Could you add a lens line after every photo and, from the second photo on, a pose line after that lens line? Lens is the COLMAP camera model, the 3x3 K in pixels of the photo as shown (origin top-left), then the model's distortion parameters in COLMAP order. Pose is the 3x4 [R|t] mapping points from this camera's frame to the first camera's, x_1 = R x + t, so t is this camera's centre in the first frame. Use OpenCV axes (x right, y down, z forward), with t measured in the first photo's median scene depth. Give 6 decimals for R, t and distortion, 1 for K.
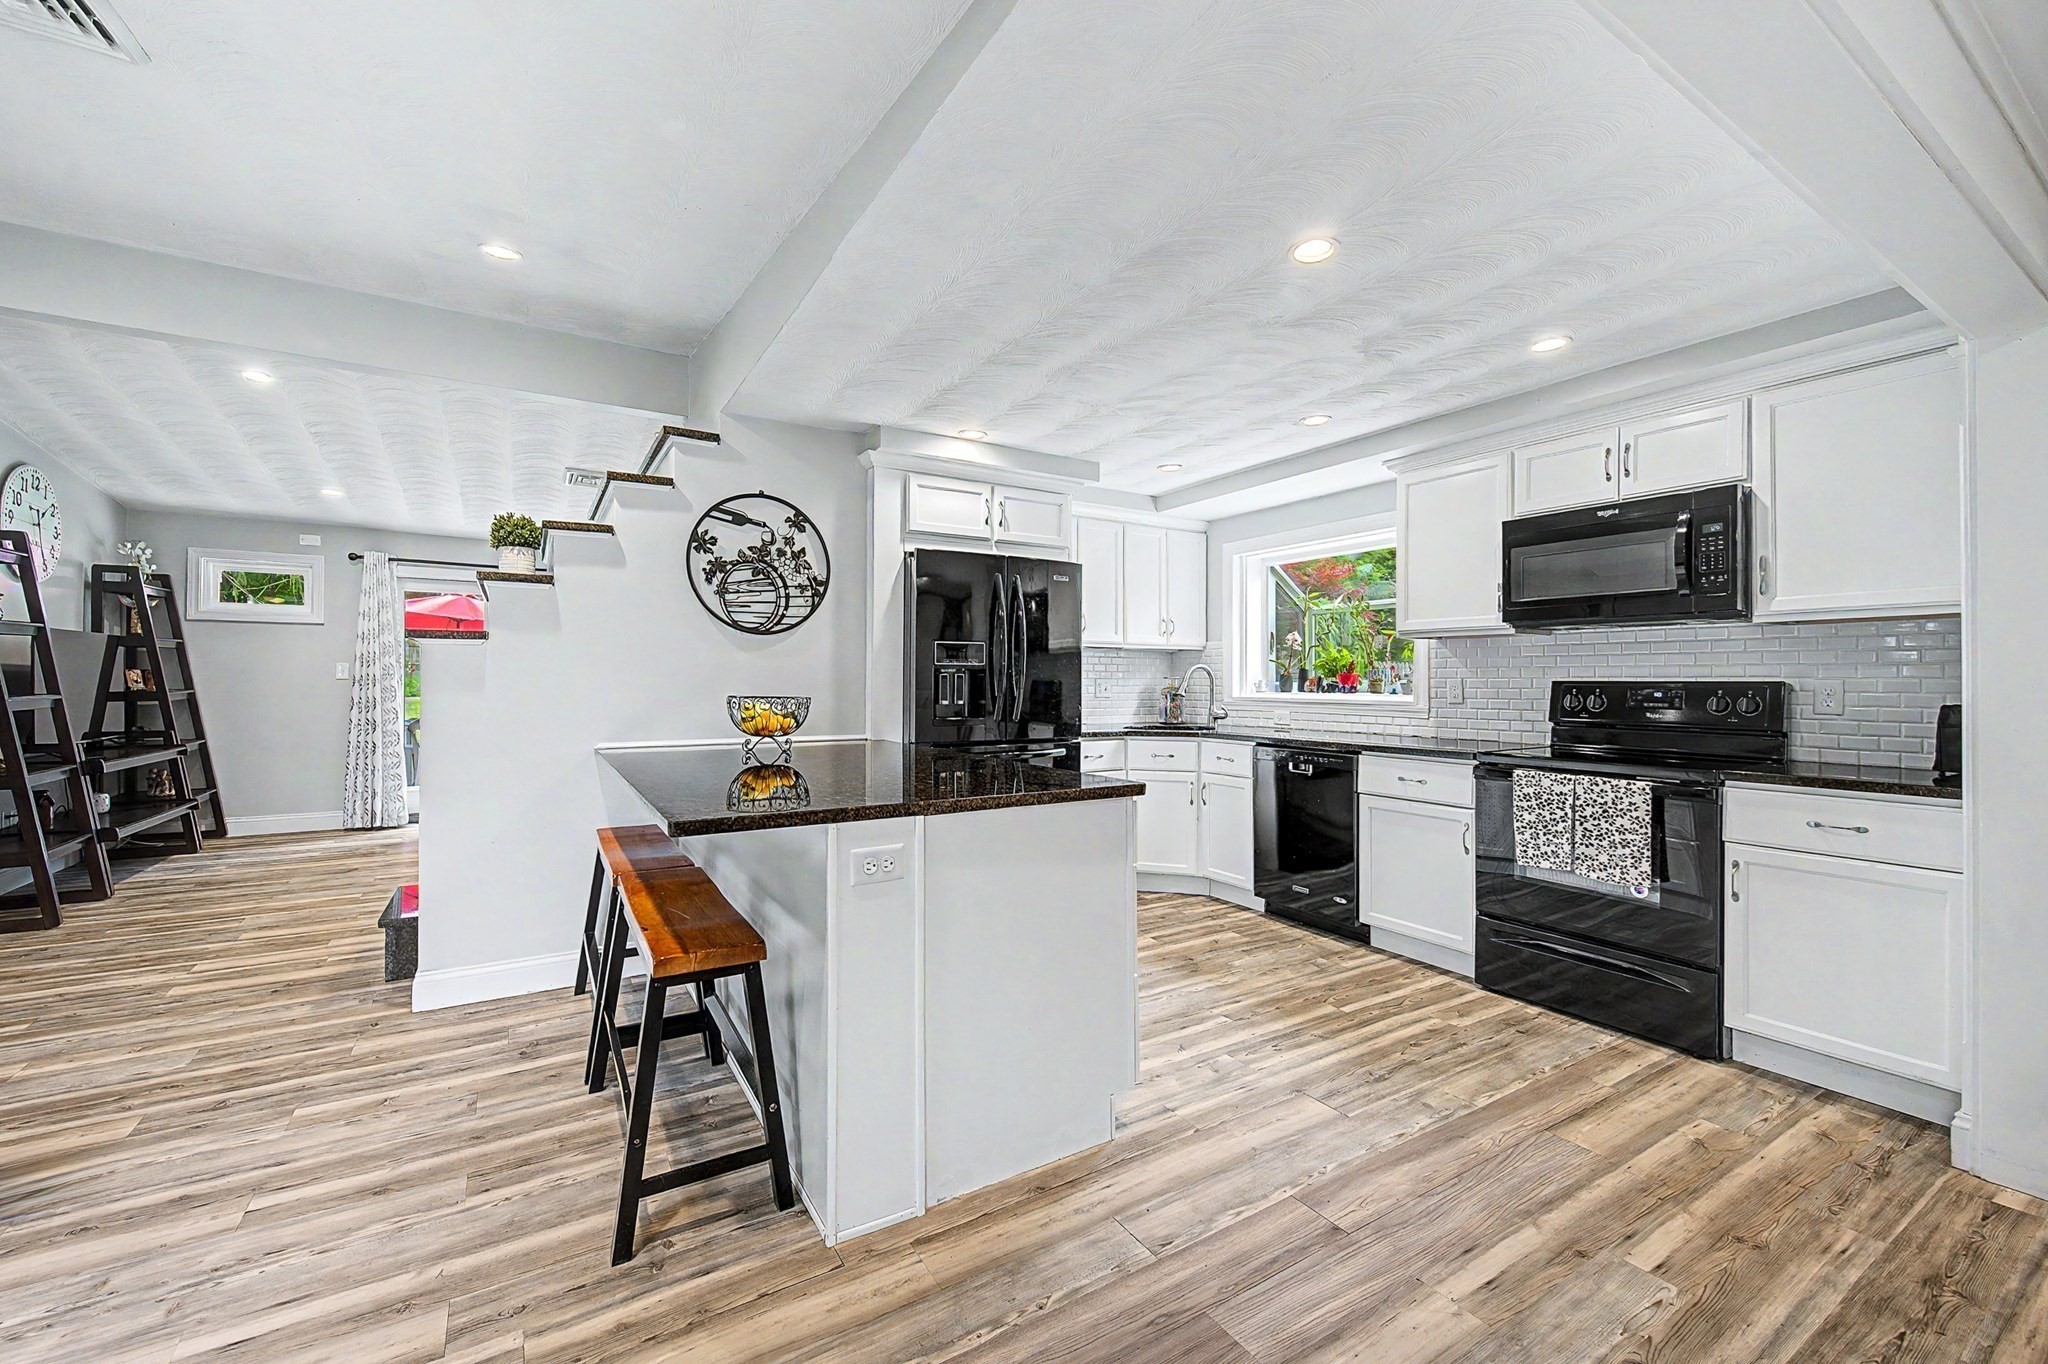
lens RADIAL K [[817.5, 0, 1024.0], [0, 817.5, 682.0], [0, 0, 1]] dist [0.000820, -0.000036]
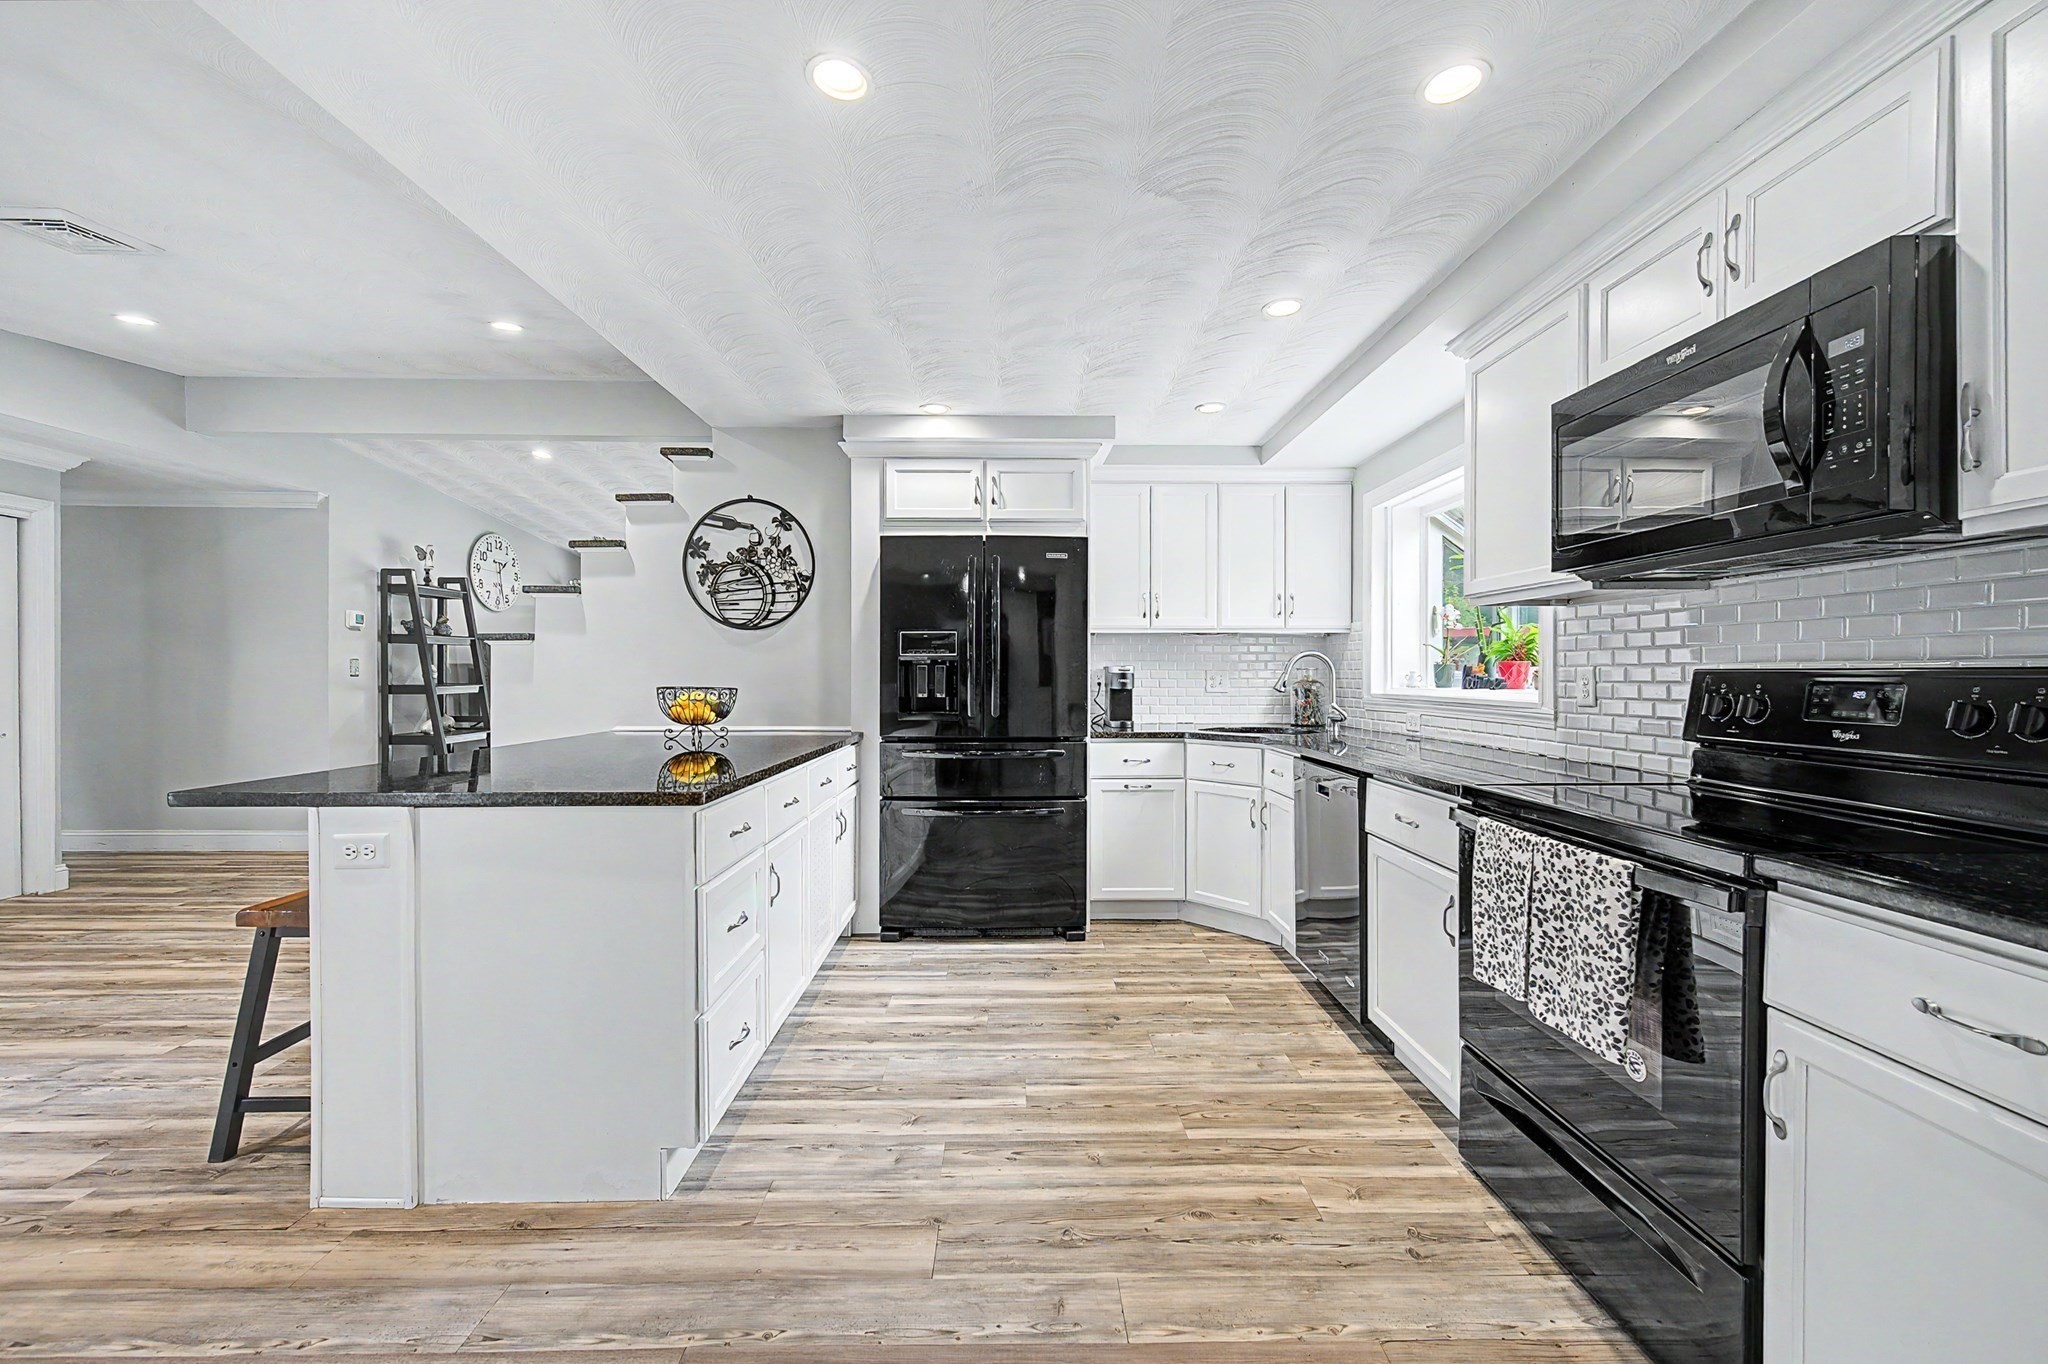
lens RADIAL K [[797.3, 0, 1024.0], [0, 797.3, 682.0], [0, 0, 1]] dist [0.000616, 0.000004]
pose [[0.863750, 0.002699, -0.503914, 0.518206], [0.000721, 0.999978, 0.006591, 0.003602], [0.503921, -0.006056, 0.863729, 0.280029]]
